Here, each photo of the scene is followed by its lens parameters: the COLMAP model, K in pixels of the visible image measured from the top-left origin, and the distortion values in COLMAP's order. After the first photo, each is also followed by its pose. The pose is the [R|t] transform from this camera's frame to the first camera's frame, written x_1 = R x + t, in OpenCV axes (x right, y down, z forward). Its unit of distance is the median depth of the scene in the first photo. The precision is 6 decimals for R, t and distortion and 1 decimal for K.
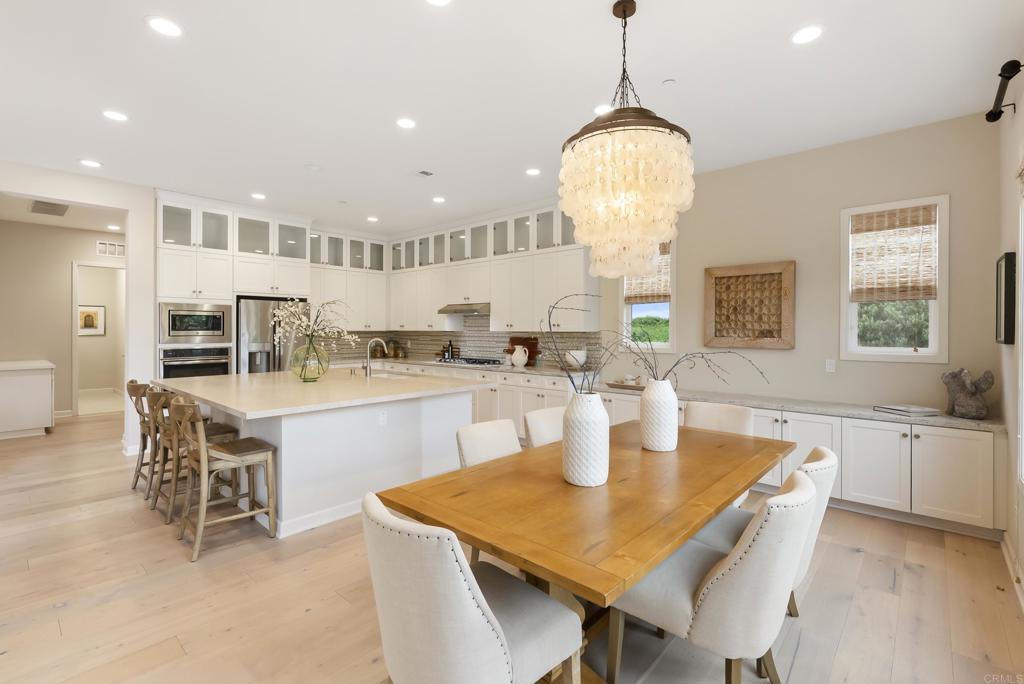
lens RADIAL K [[467.5, 0, 508.4], [0, 467.5, 333.9], [0, 0, 1]] dist [-0.004079, 0.001904]
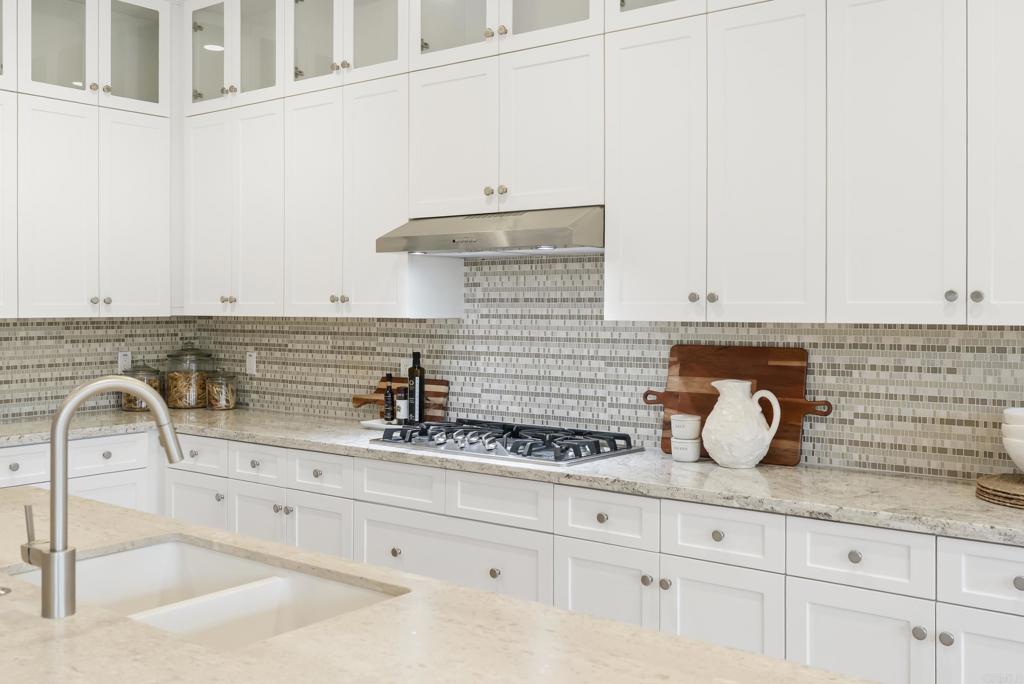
lens RADIAL K [[980.3, 0, 515.0], [0, 980.3, 311.3], [0, 0, 1]] dist [-0.012351, 0.000000]
pose [[0.996598, -0.002974, 0.082365, -0.117877], [0.003159, 0.999993, -0.002112, -0.009137], [-0.082358, 0.002365, 0.996600, 0.451254]]
